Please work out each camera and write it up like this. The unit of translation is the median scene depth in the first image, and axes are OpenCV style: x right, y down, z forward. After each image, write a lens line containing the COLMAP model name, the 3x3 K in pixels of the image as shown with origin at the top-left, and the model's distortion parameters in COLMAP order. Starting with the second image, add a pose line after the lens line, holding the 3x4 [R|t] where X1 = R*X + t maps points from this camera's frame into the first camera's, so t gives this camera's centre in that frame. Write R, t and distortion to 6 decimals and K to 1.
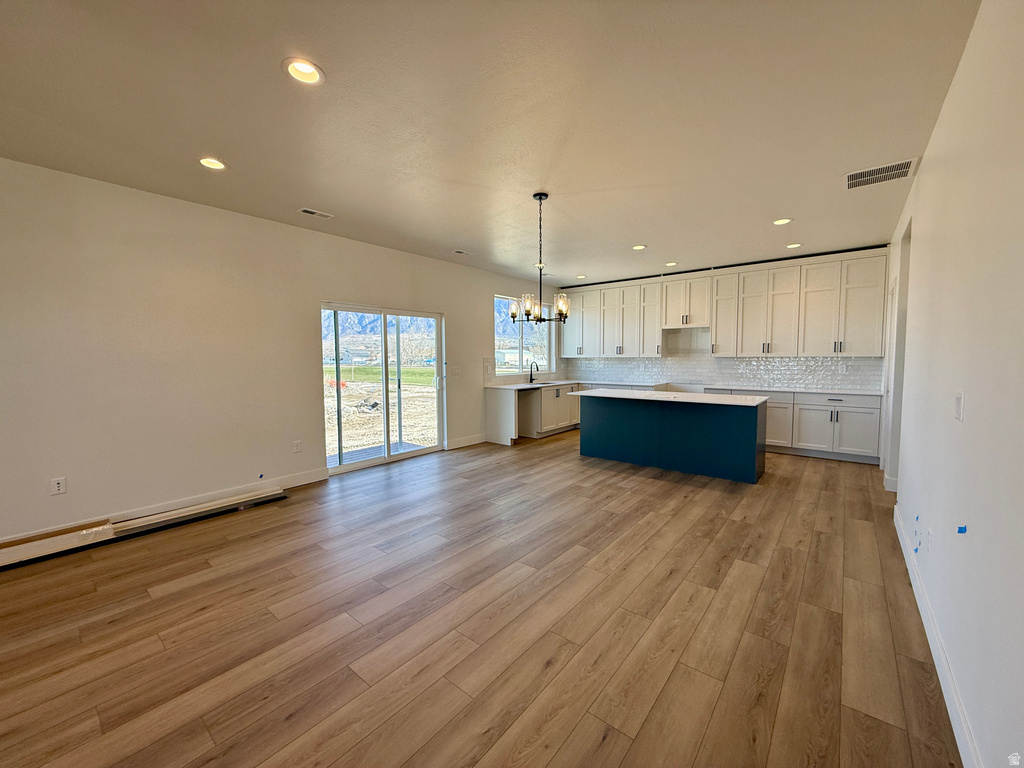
lens RADIAL K [[407.2, 0, 512.0], [0, 407.2, 384.0], [0, 0, 1]] dist [0.000070, 0.000766]
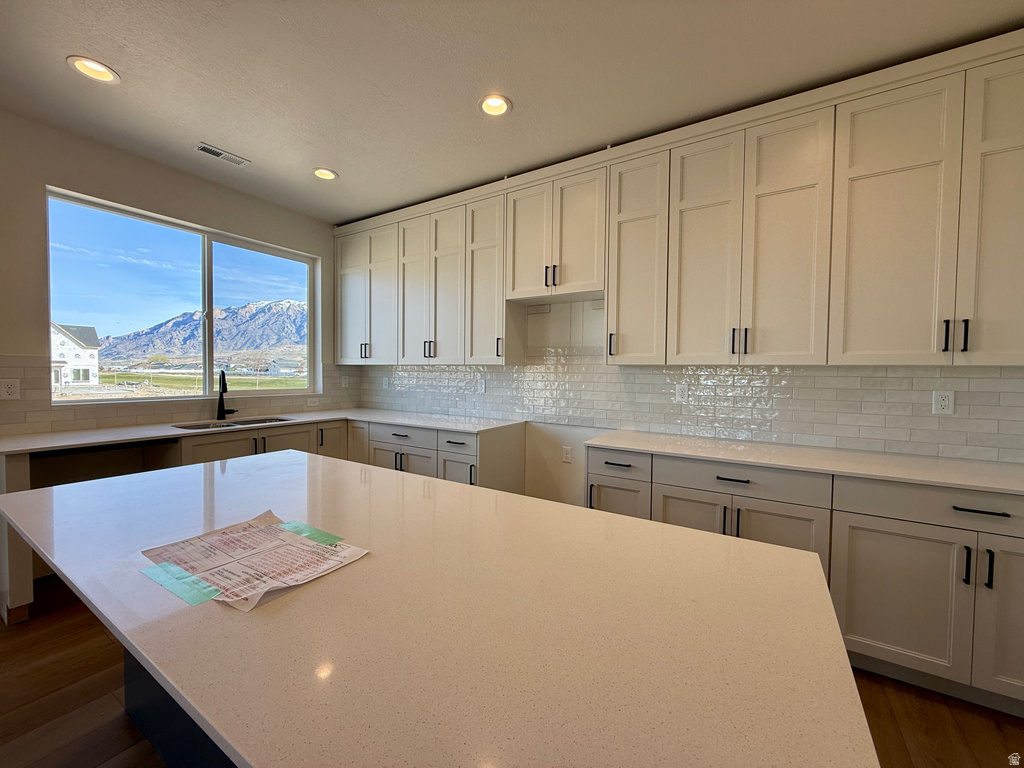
lens RADIAL K [[407.2, 0, 512.1], [0, 407.2, 384.8], [0, 0, 1]] dist [0.000070, 0.000766]
pose [[0.991560, 0.012864, 0.129007, 0.326943], [-0.008481, 0.999370, -0.034462, -0.029784], [-0.129369, 0.033077, 0.991045, 0.582192]]
